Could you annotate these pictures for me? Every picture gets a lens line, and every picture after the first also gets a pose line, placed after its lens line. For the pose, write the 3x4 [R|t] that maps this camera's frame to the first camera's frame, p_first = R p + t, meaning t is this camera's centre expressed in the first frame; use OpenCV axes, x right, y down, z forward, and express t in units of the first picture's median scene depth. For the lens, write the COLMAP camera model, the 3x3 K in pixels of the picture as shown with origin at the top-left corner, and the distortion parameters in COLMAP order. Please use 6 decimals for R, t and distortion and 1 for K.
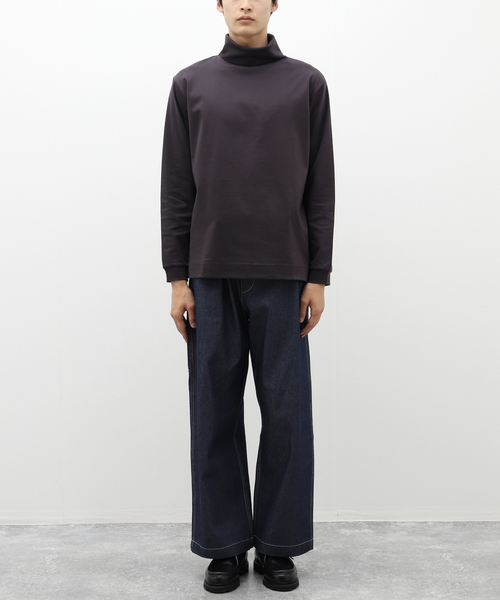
lens RADIAL K [[863.8, 0, 249.0], [0, 863.8, 299.3], [0, 0, 1]] dist [0.073239, 0.000000]
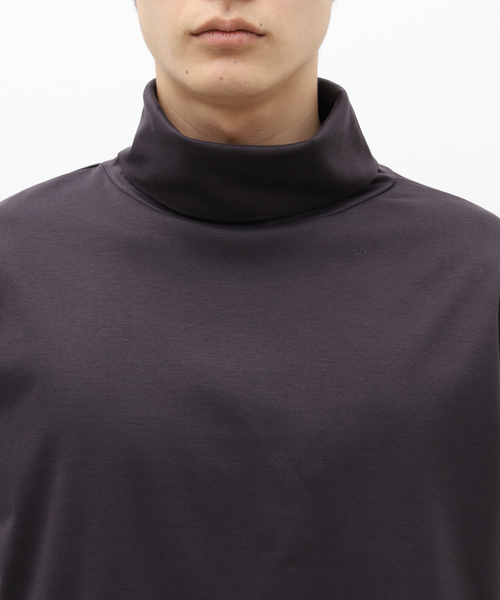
lens RADIAL K [[1263.4, 0, 249.9], [0, 1263.4, 302.1], [0, 0, 1]] dist [0.019829, 0.000000]
pose [[0.999314, 0.010370, 0.035566, -0.009357], [-0.010802, 0.999870, 0.011996, -0.252402], [-0.035437, -0.012372, 0.999295, 0.658924]]
